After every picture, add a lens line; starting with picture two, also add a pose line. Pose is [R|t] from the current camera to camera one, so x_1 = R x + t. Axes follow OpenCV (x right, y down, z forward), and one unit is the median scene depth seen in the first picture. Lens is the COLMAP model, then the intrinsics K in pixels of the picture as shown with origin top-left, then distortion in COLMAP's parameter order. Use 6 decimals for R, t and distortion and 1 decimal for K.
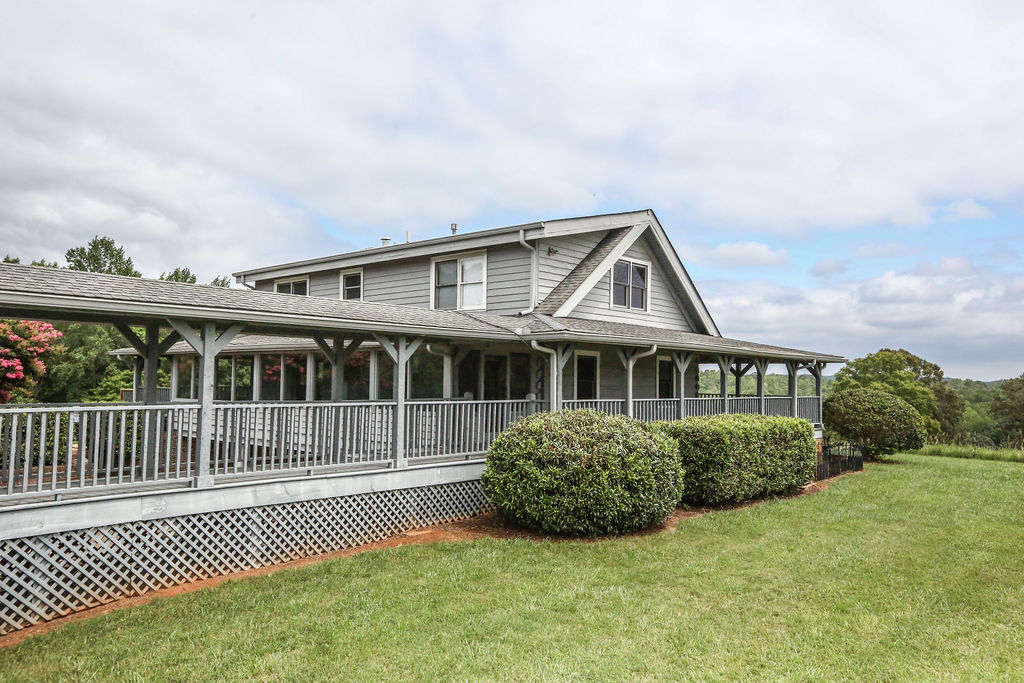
lens RADIAL K [[744.1, 0, 512.0], [0, 744.1, 341.5], [0, 0, 1]] dist [0.065883, 0.000211]
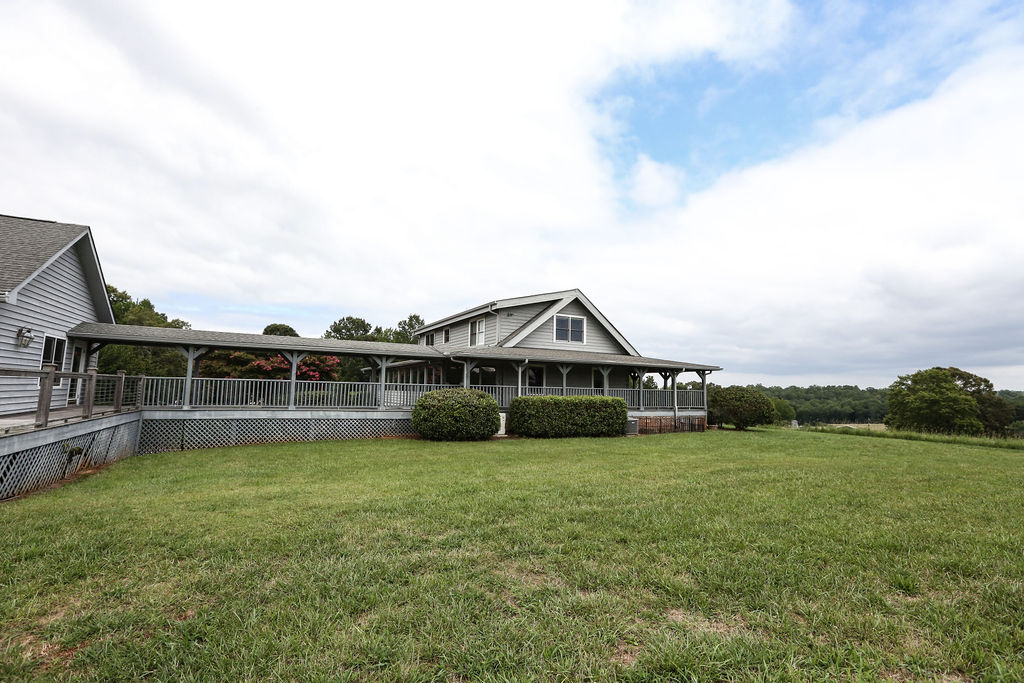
lens RADIAL K [[478.1, 0, 512.0], [0, 478.1, 341.5], [0, 0, 1]] dist [-0.001443, -0.000143]
pose [[0.935968, -0.032427, -0.350588, 0.458637], [0.012673, 0.998207, -0.058494, 0.024230], [0.351856, 0.050305, 0.934701, -0.181091]]
